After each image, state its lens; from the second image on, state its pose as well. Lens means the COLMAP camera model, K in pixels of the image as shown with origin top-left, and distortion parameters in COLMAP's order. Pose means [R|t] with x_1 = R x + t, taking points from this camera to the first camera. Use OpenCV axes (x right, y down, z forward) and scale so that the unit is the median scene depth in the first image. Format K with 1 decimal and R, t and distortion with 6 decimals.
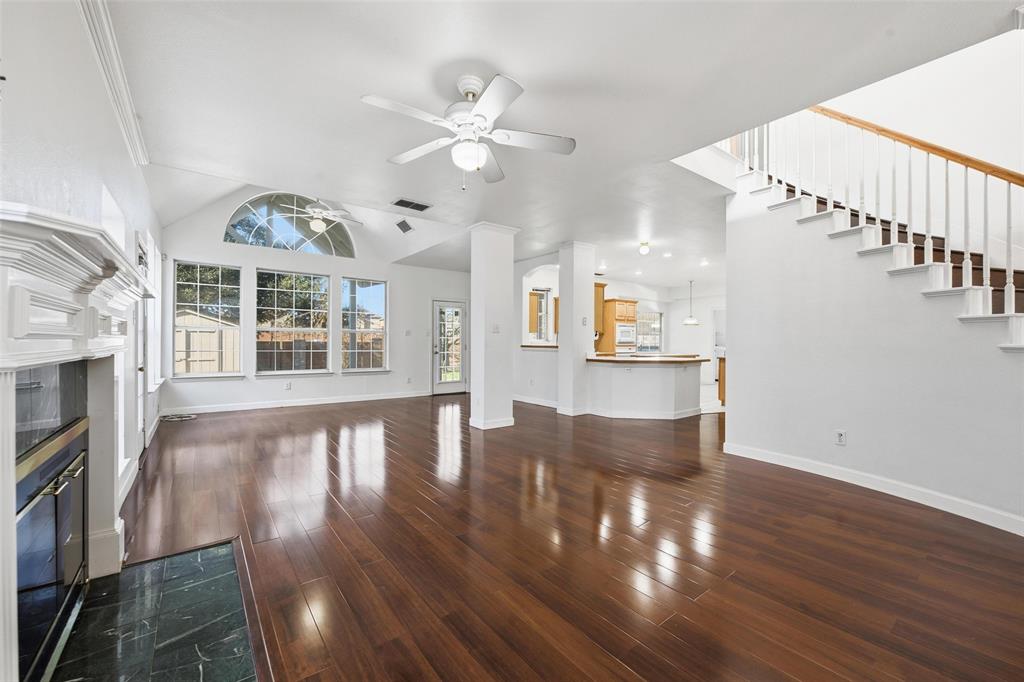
lens RADIAL K [[412.3, 0, 530.0], [0, 412.3, 346.8], [0, 0, 1]] dist [-0.002071, -0.000287]
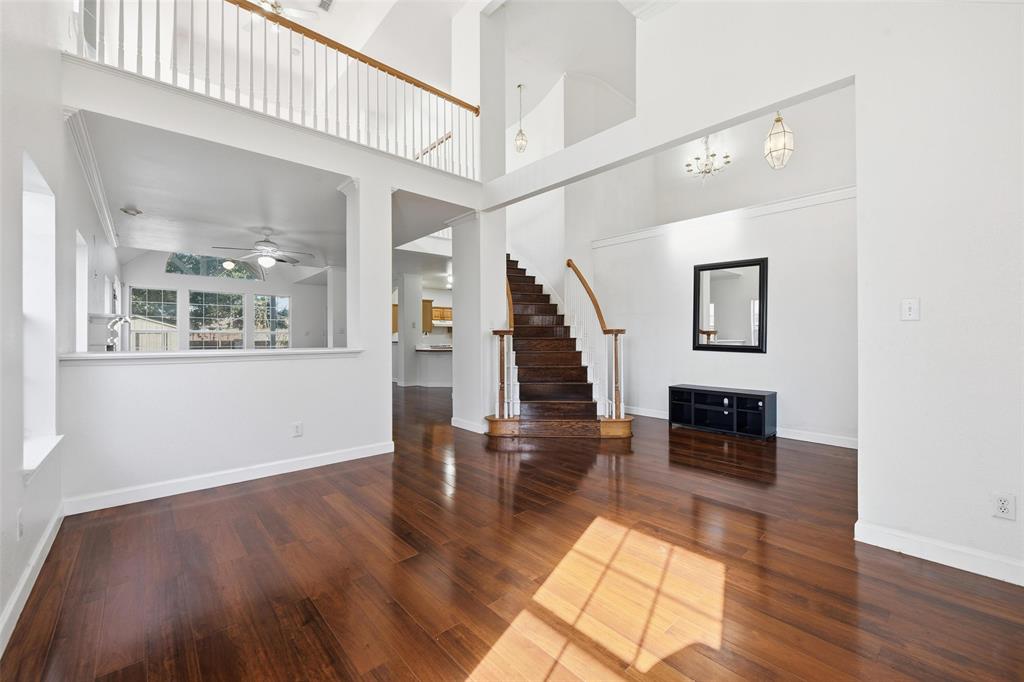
lens RADIAL K [[412.3, 0, 519.4], [0, 412.3, 335.4], [0, 0, 1]] dist [-0.002071, -0.000287]
pose [[0.998390, -0.010836, 0.055673, 0.417351], [0.011864, 0.999765, -0.018158, 0.007660], [-0.055463, 0.018790, 0.998284, -0.513025]]
